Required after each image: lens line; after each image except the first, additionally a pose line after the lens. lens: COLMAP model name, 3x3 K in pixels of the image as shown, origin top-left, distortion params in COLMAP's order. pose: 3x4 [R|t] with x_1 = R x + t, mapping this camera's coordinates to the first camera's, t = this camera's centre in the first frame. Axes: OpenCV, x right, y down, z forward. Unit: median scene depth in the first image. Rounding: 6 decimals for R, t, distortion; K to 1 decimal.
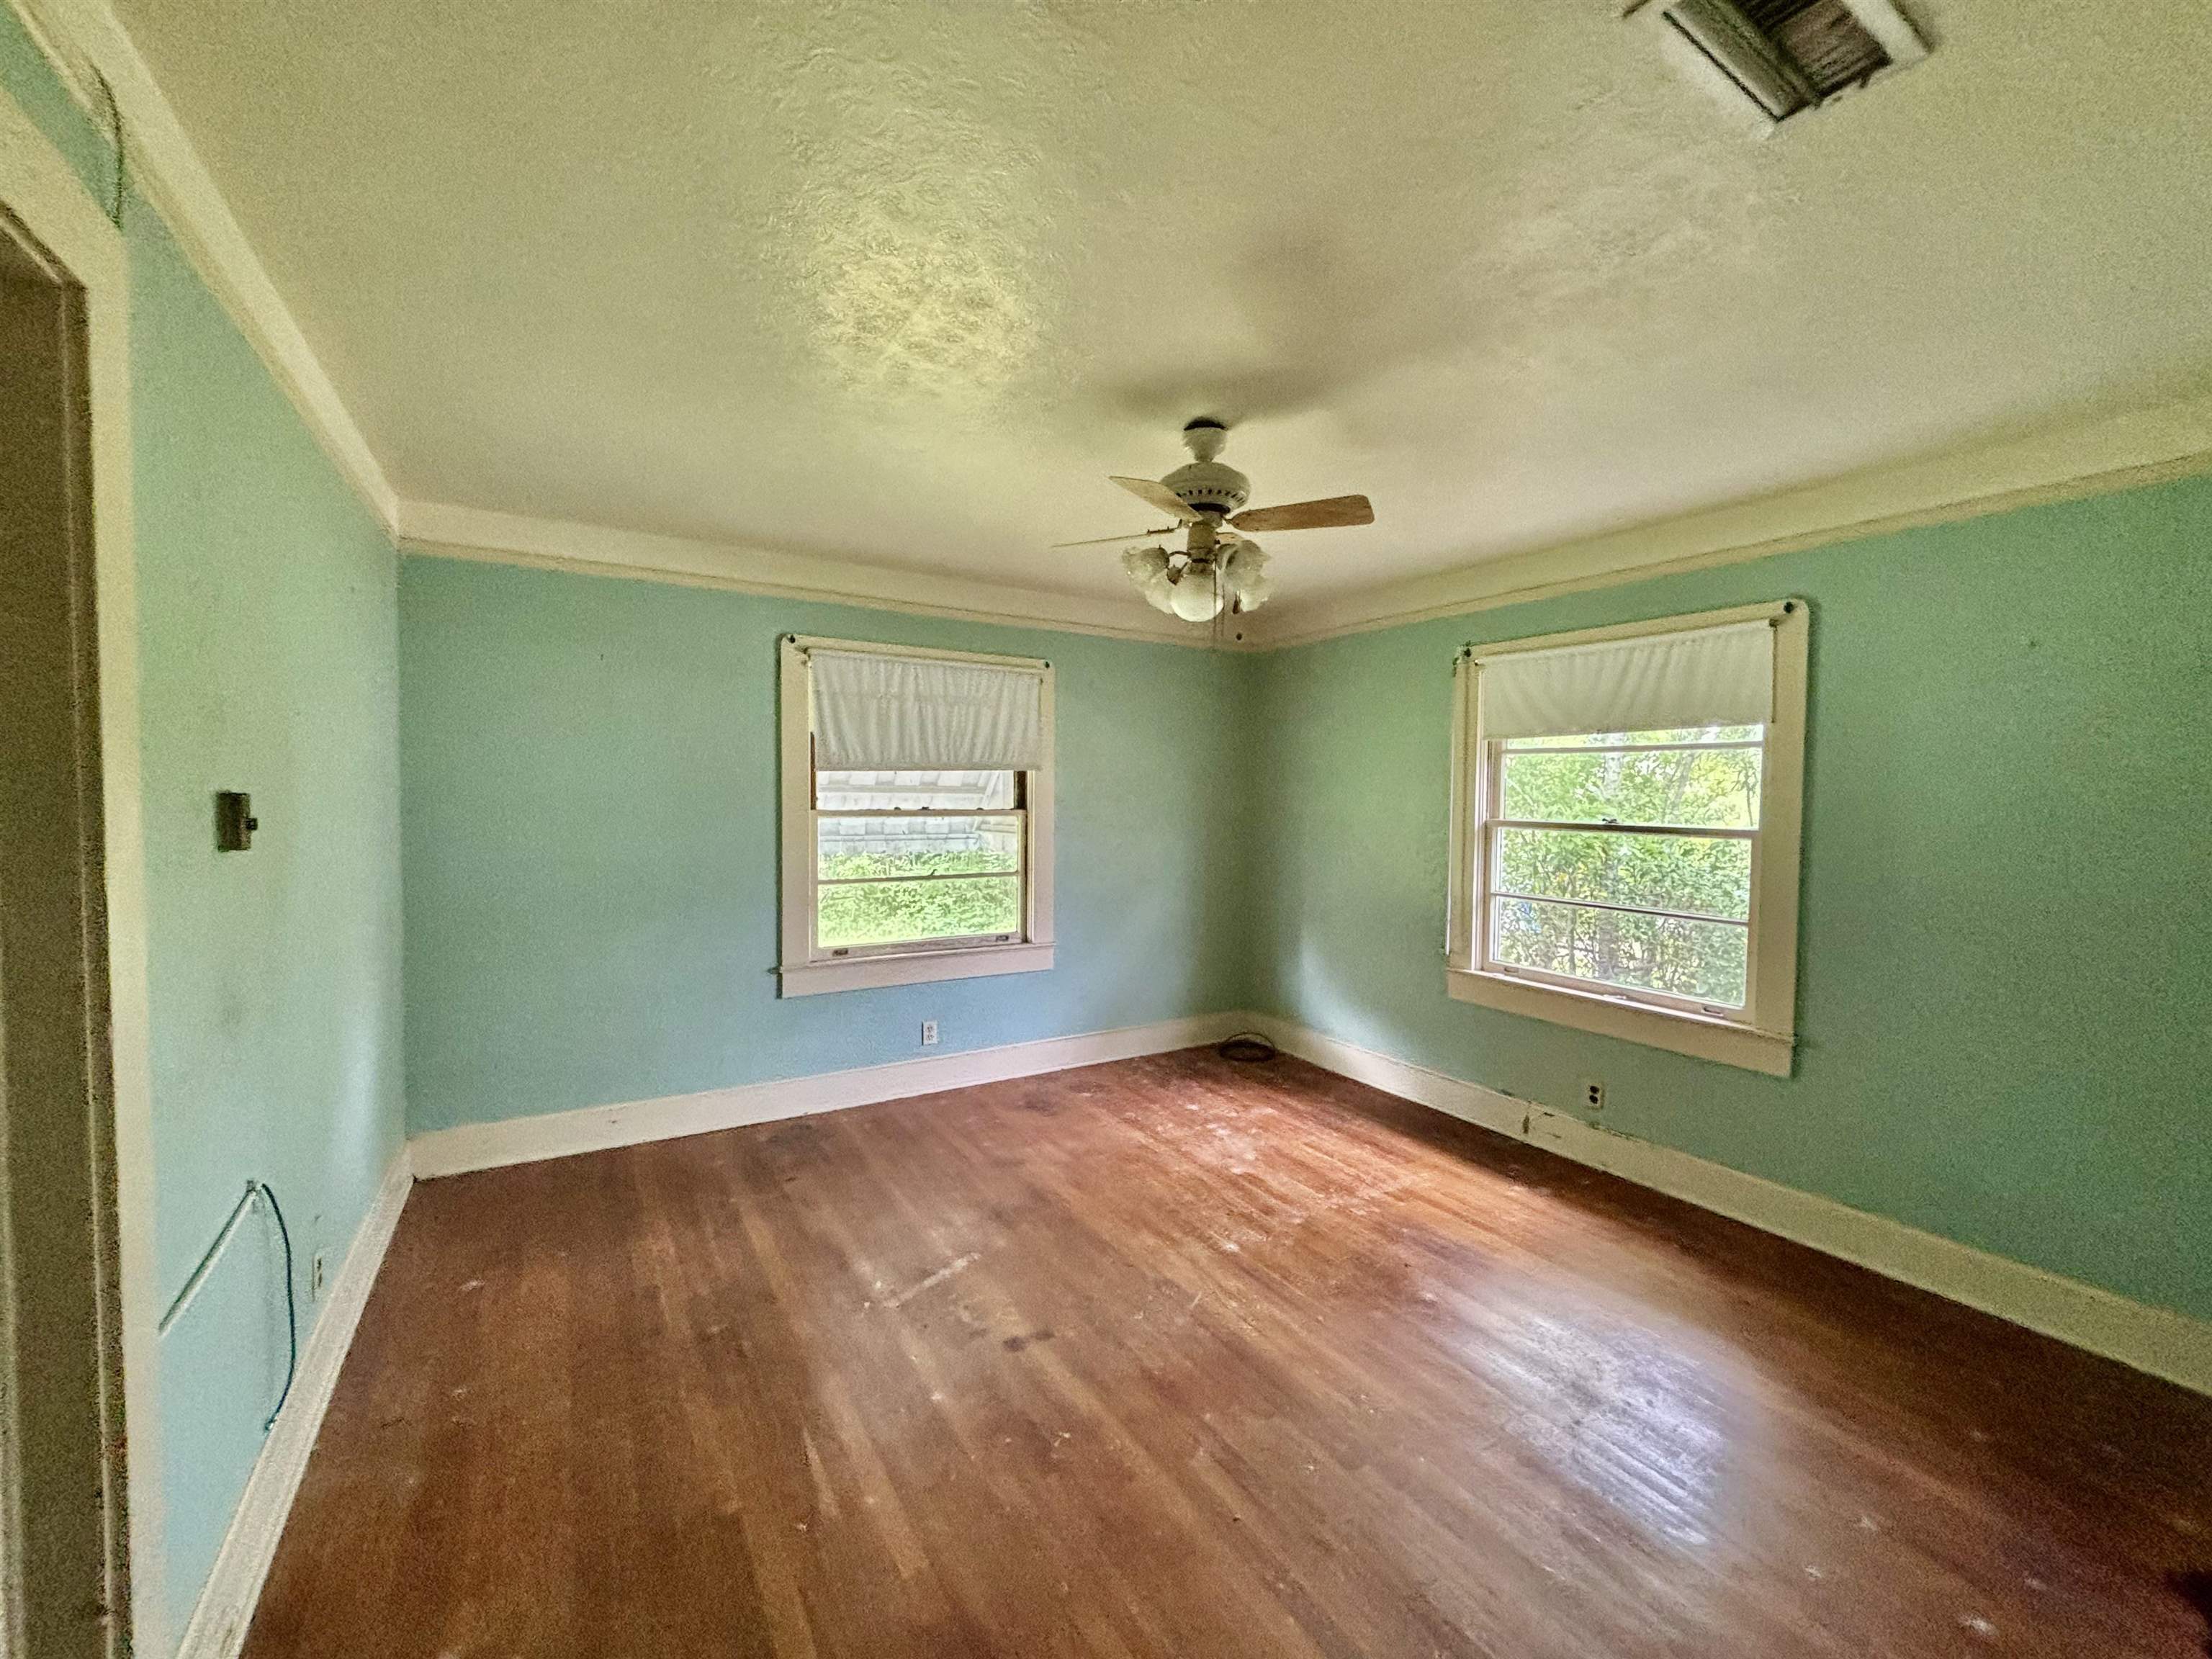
lens RADIAL K [[891.4, 0, 1123.8], [0, 891.4, 828.2], [0, 0, 1]] dist [-0.000358, -0.000031]
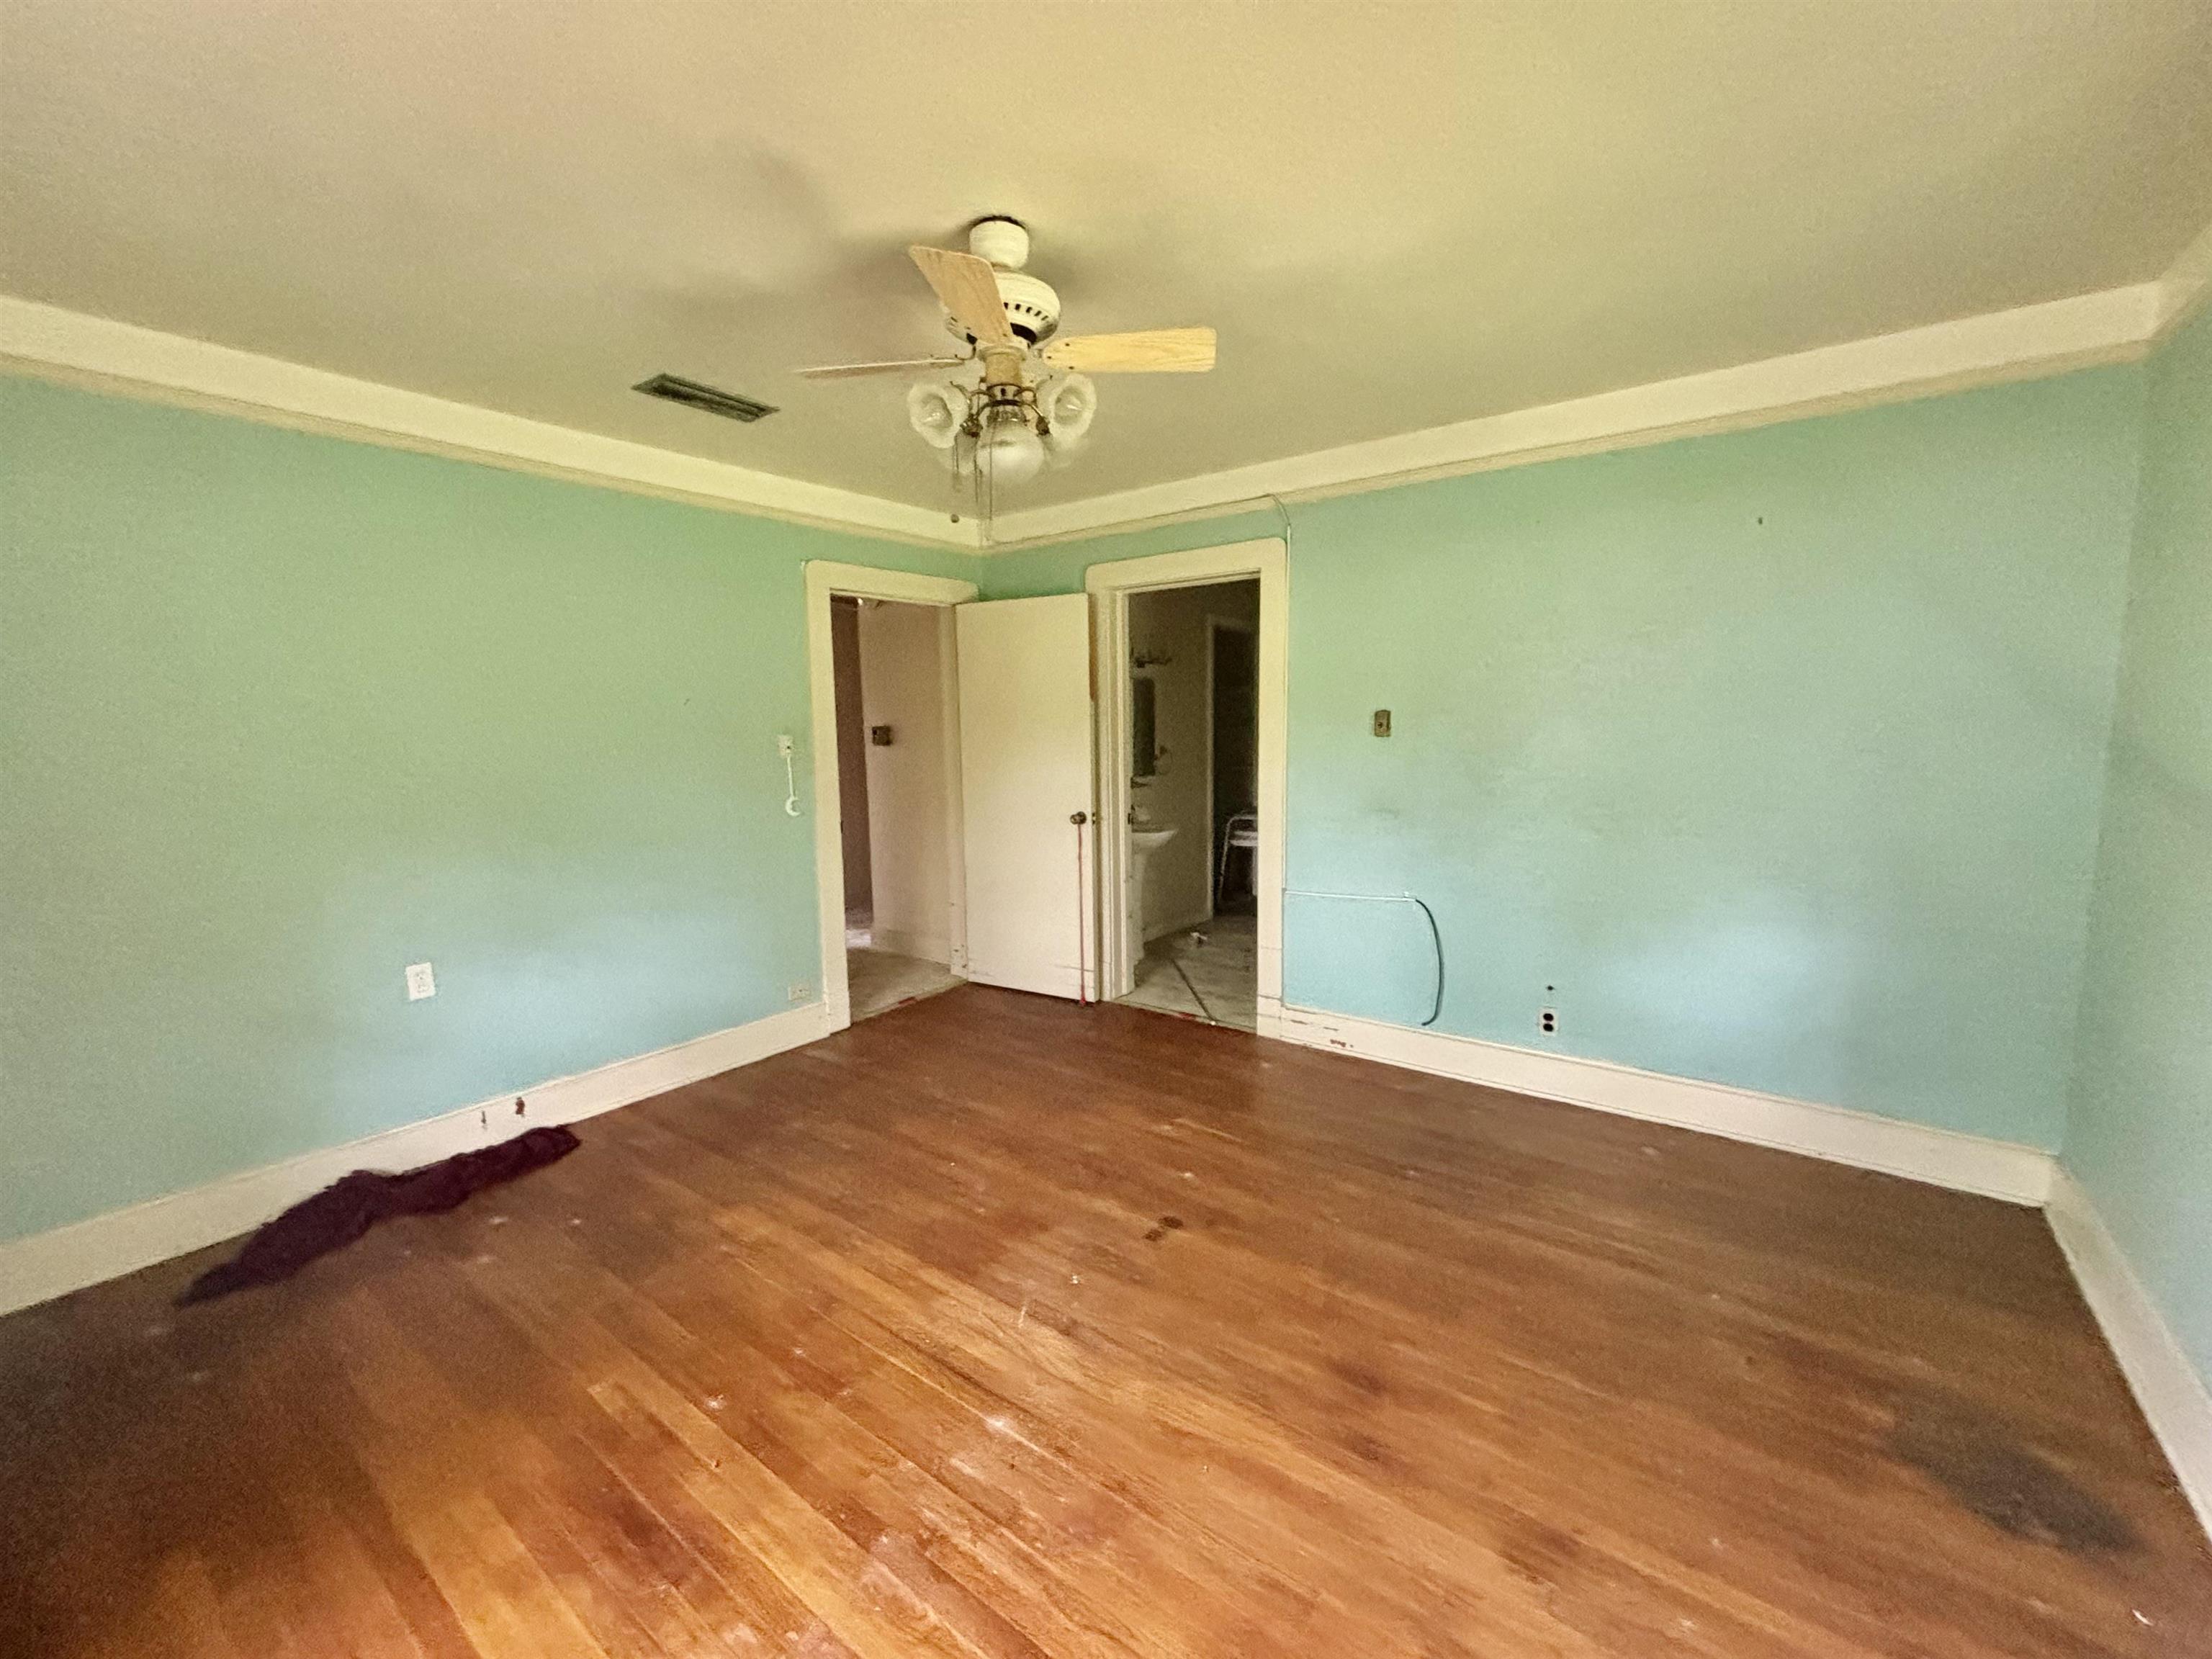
lens RADIAL K [[891.4, 0, 1104.5], [0, 891.4, 833.8], [0, 0, 1]] dist [-0.000358, -0.000031]
pose [[-0.934685, 0.049808, -0.351970, 0.278000], [-0.009251, 0.986391, 0.164154, -0.055423], [0.355356, 0.156689, -0.921505, 1.704079]]
